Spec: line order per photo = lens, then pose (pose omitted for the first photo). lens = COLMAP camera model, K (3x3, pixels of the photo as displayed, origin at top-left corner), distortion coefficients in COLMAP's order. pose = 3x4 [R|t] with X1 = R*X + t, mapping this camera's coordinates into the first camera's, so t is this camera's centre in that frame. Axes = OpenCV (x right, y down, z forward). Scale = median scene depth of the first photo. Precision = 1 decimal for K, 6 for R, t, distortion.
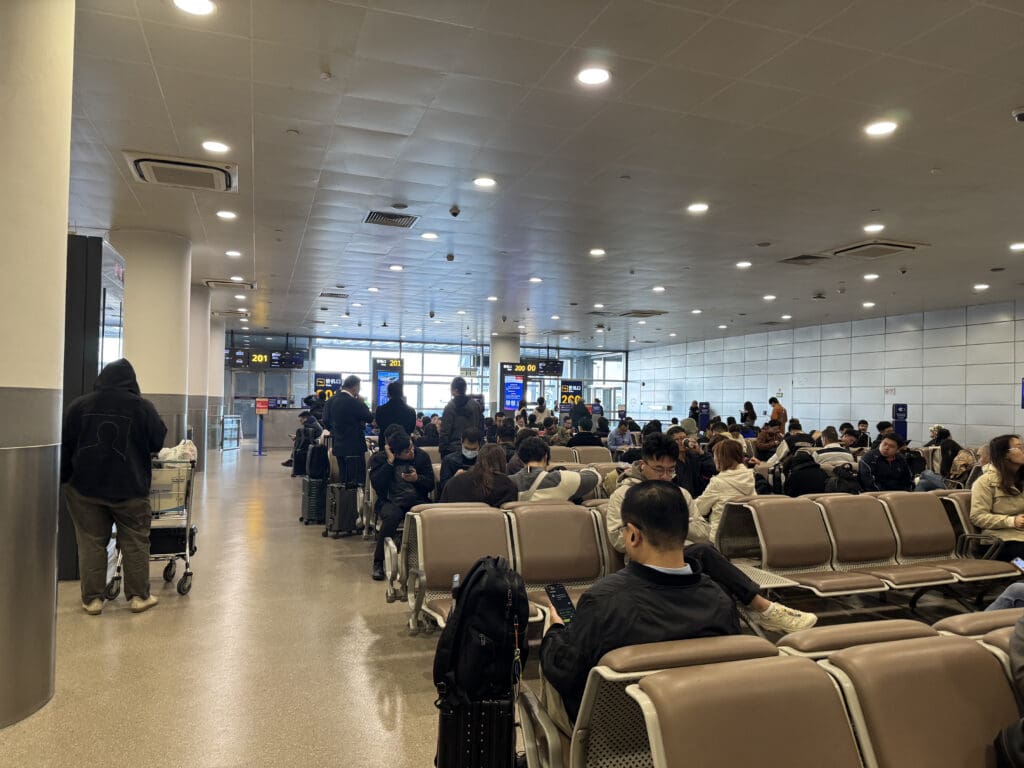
lens RADIAL K [[710.8, 0, 512.0], [0, 710.8, 384.0], [0, 0, 1]] dist [0.000857, 0.000131]
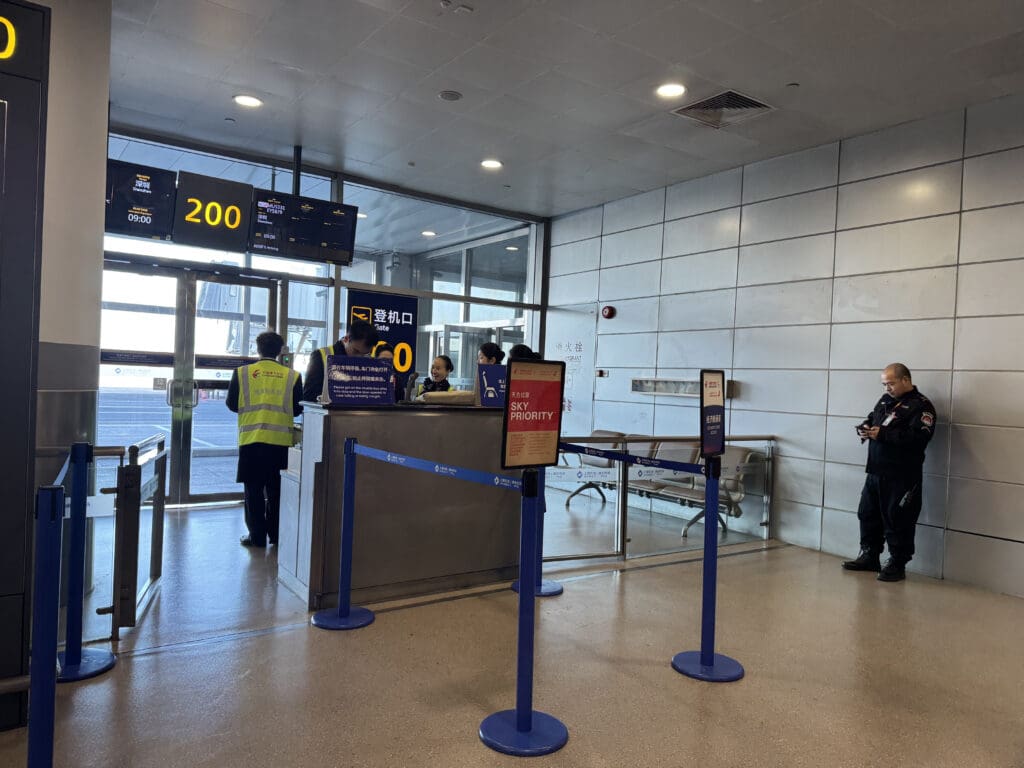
lens RADIAL K [[710.8, 0, 512.0], [0, 710.8, 384.0], [0, 0, 1]] dist [0.000857, 0.000131]
pose [[0.967676, 0.021670, 0.251265, 0.061383], [-0.031019, 0.998964, 0.033306, 0.022655], [-0.250283, -0.040023, 0.967345, 0.690175]]
